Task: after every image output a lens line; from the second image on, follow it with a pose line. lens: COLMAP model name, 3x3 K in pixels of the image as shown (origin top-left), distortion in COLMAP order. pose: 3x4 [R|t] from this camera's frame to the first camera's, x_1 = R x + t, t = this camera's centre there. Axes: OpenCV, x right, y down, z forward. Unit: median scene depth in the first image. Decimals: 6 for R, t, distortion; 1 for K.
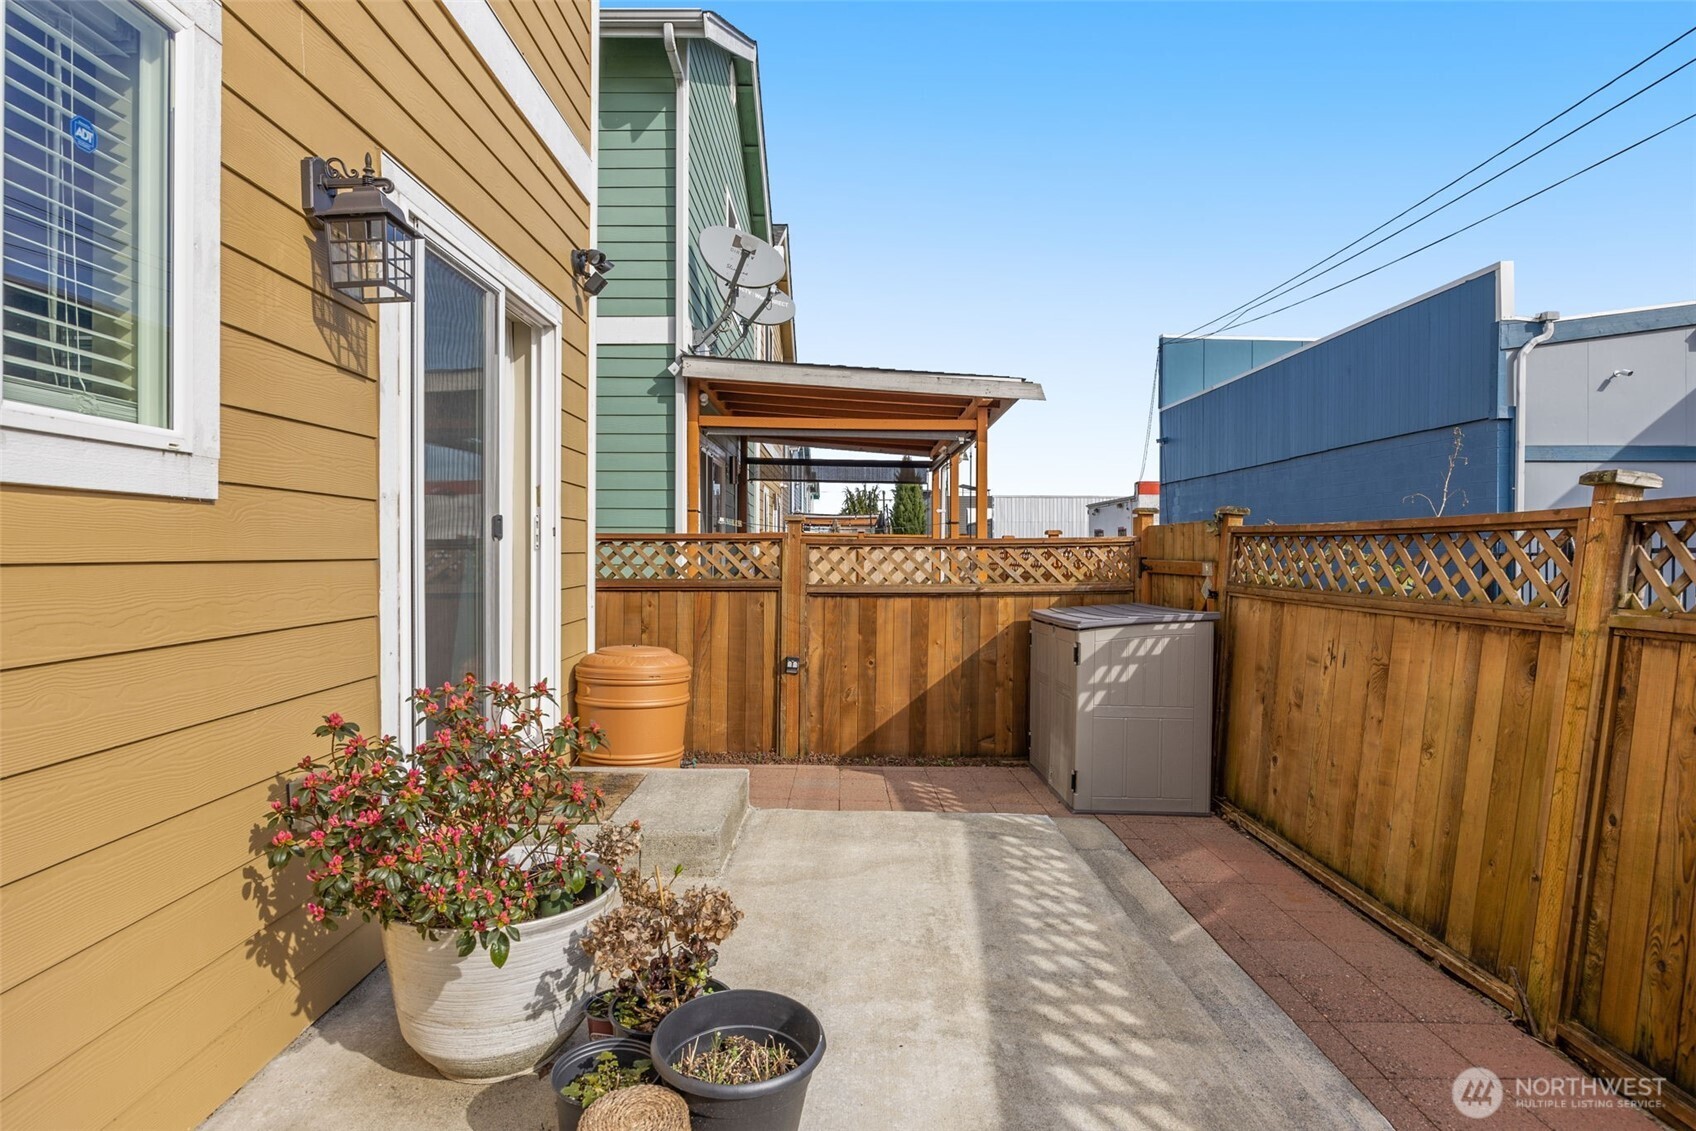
lens RADIAL K [[887.8, 0, 857.4], [0, 887.8, 558.1], [0, 0, 1]] dist [-0.011047, 0.001067]
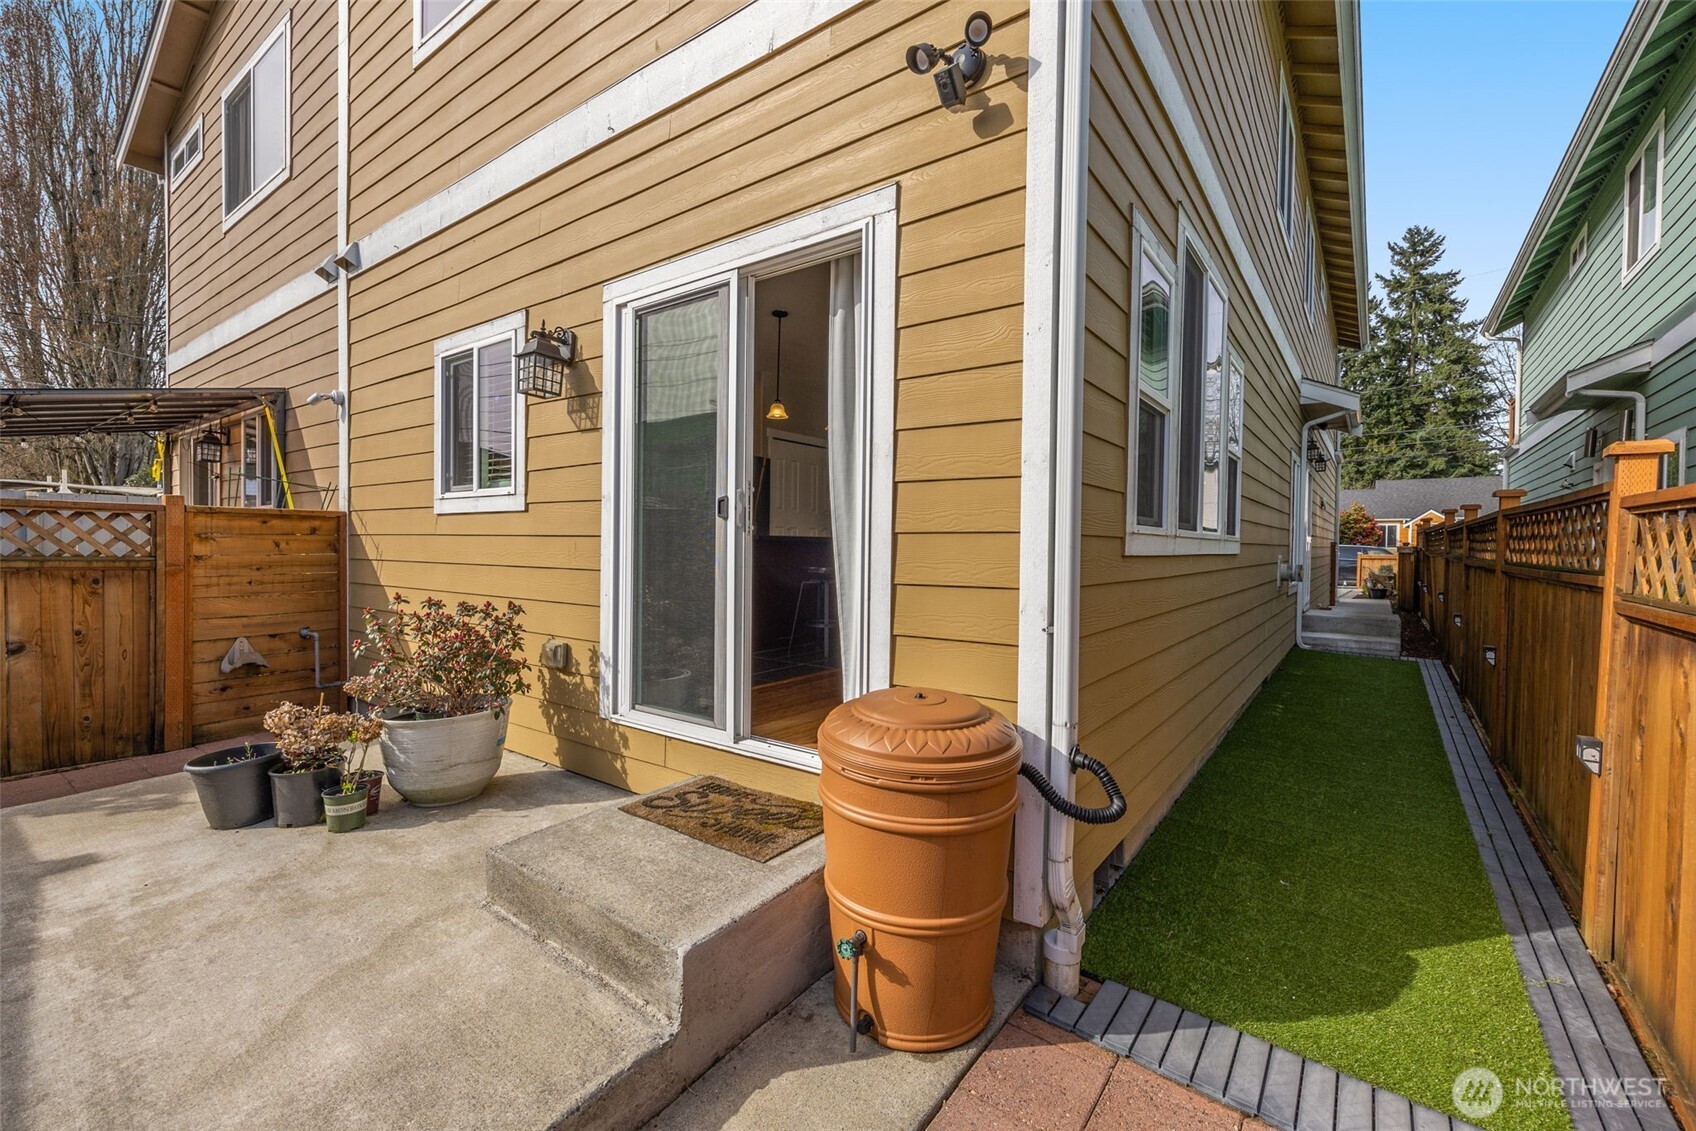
lens RADIAL K [[709.1, 0, 856.2], [0, 709.1, 558.8], [0, 0, 1]] dist [0.002500, 0.000454]
pose [[-0.601309, 0.002240, -0.799014, 0.094630], [-0.020690, 0.999617, 0.018372, 0.004192], [0.798749, 0.027579, -0.601032, 0.898091]]
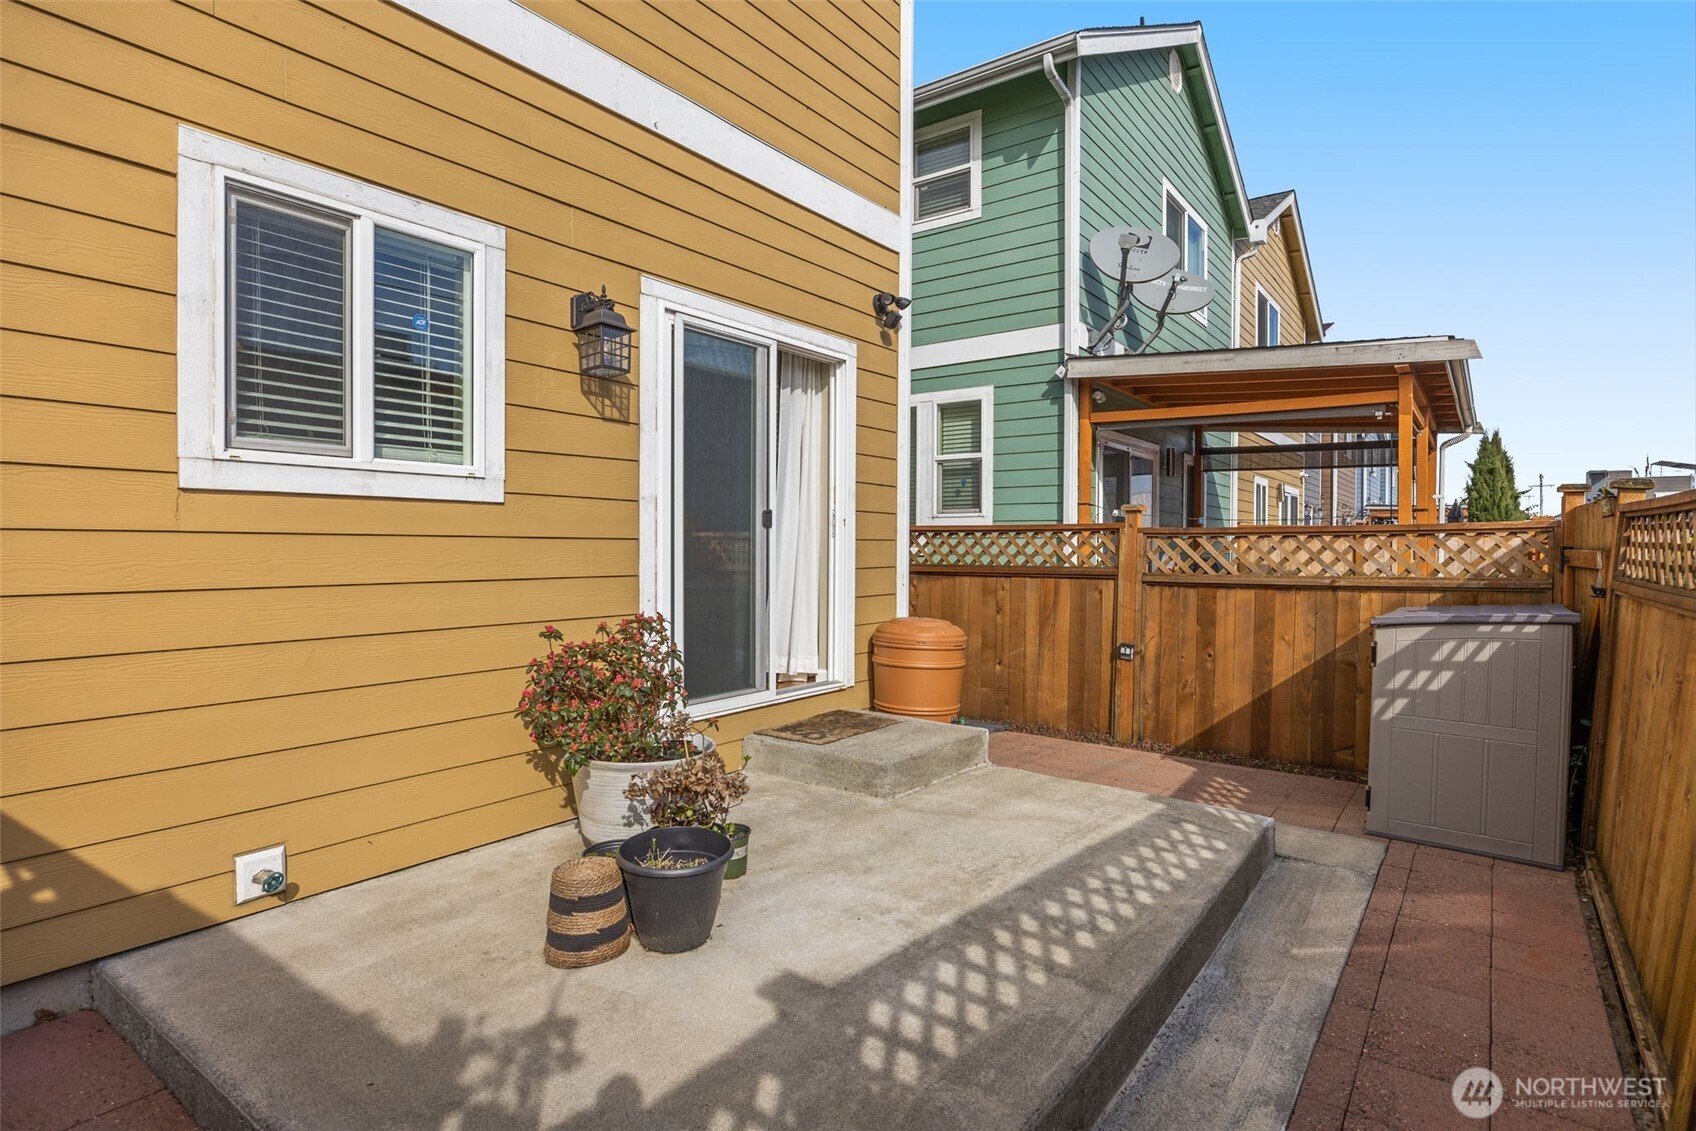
lens RADIAL K [[887.8, 0, 857.4], [0, 887.8, 558.1], [0, 0, 1]] dist [-0.011047, 0.001067]
pose [[0.800584, 0.008612, -0.599158, 0.288444], [-0.007597, 0.999962, 0.004222, 0.010727], [0.599172, 0.001172, 0.800619, -0.006255]]
